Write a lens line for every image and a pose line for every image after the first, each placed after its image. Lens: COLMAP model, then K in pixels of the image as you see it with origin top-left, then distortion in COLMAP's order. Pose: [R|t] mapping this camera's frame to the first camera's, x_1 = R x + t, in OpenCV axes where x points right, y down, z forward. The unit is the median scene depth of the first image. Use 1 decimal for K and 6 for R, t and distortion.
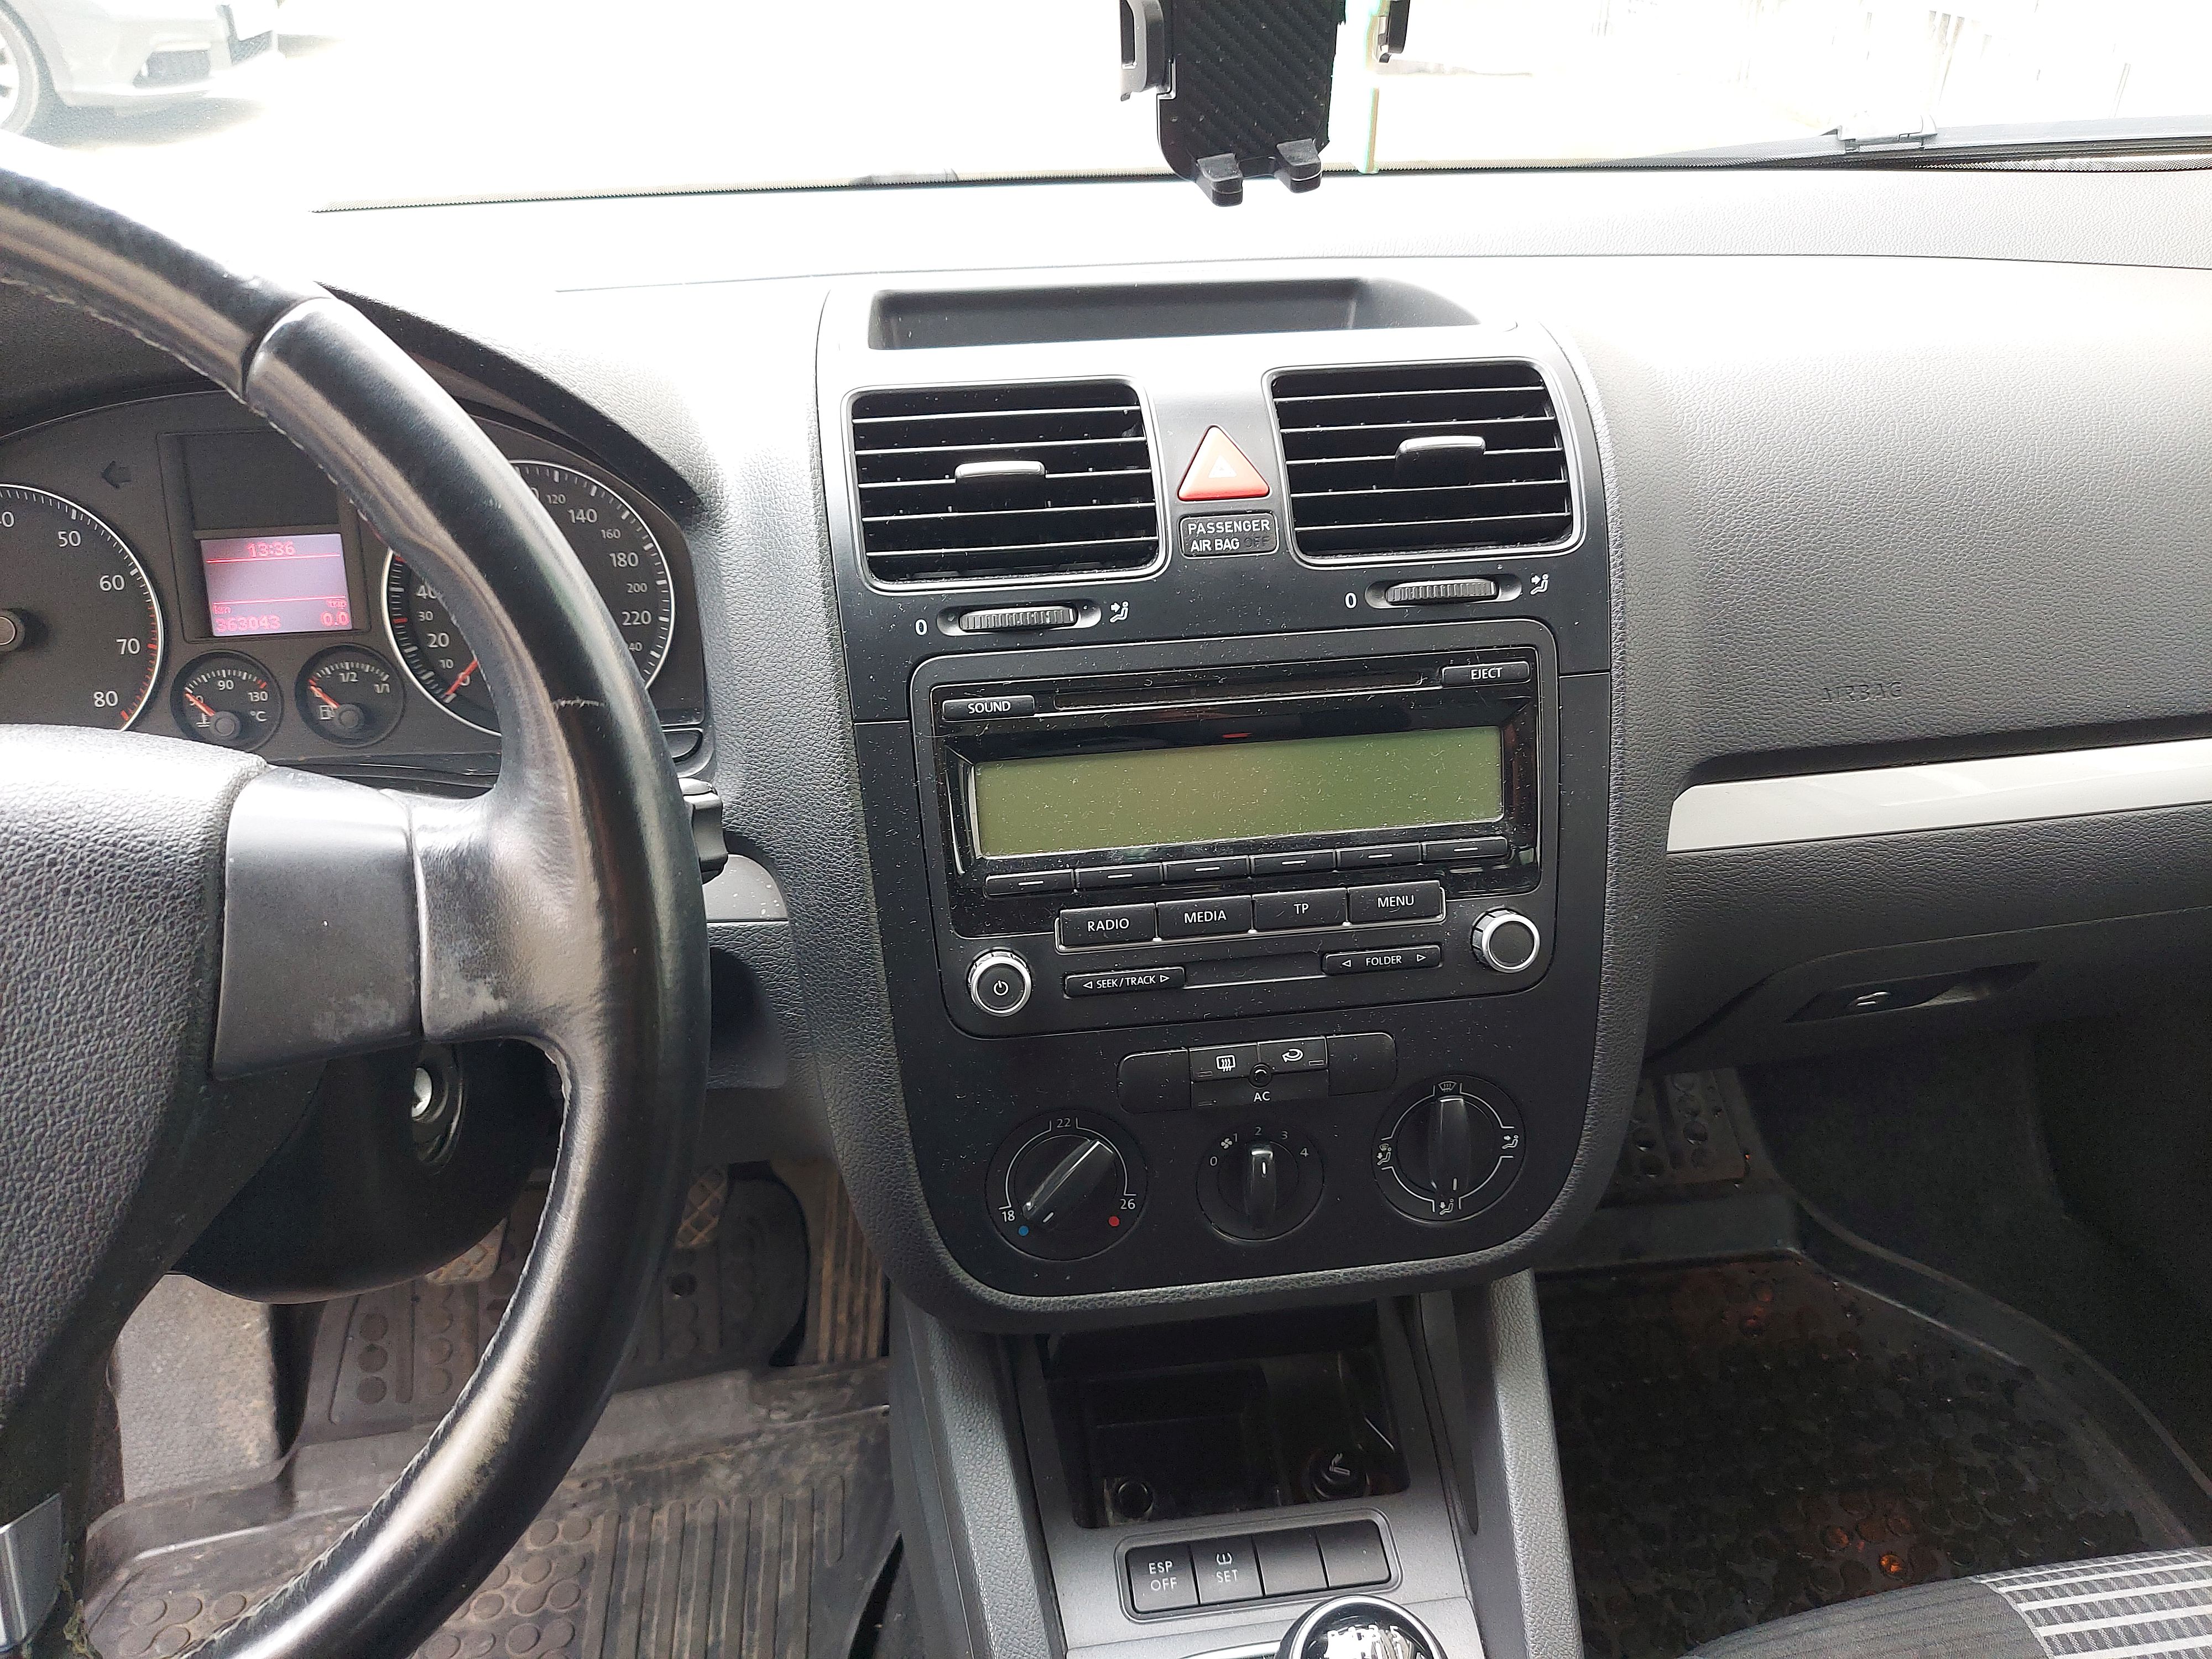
lens RADIAL K [[1698.9, 0, 1106.0], [0, 1698.9, 829.5], [0, 0, 1]] dist [0.033813, -0.121070]
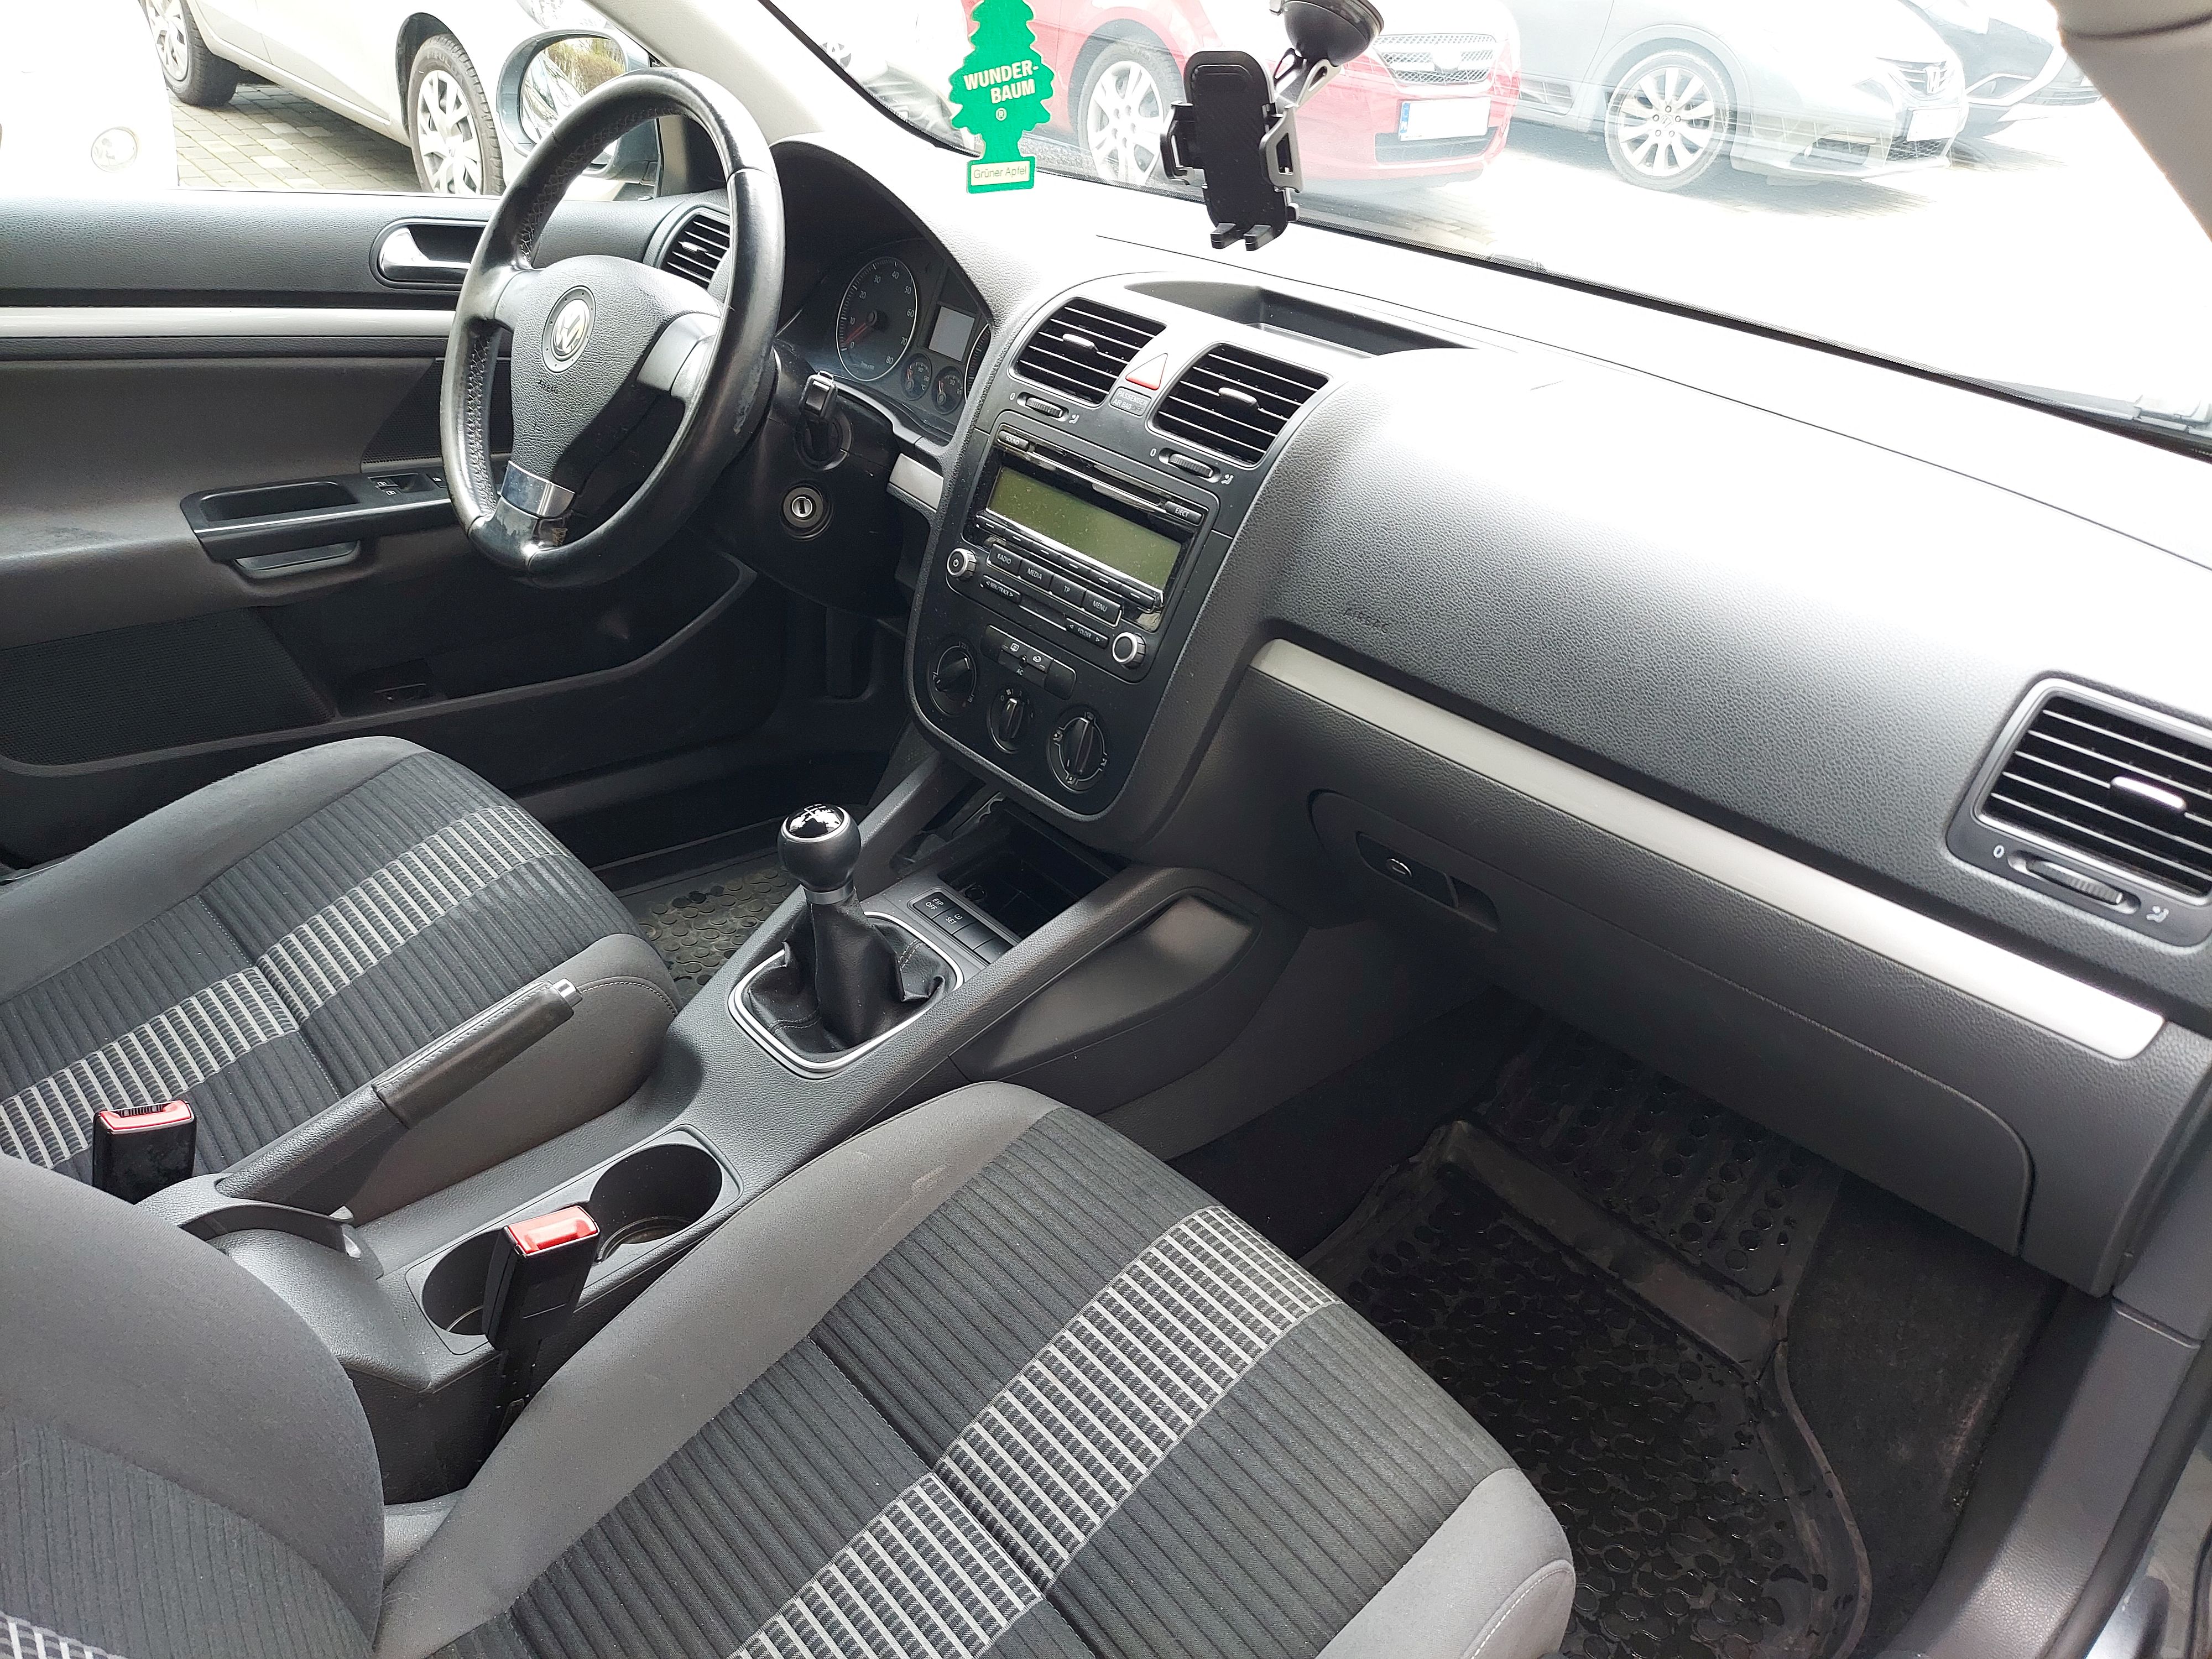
lens RADIAL K [[1595.1, 0, 1106.0], [0, 1595.1, 829.5], [0, 0, 1]] dist [0.047102, -0.058630]
pose [[0.558657, 0.459299, -0.690613, 1.514086], [-0.482355, 0.857292, 0.179959, -0.067899], [0.674712, 0.232586, 0.700477, -0.188321]]
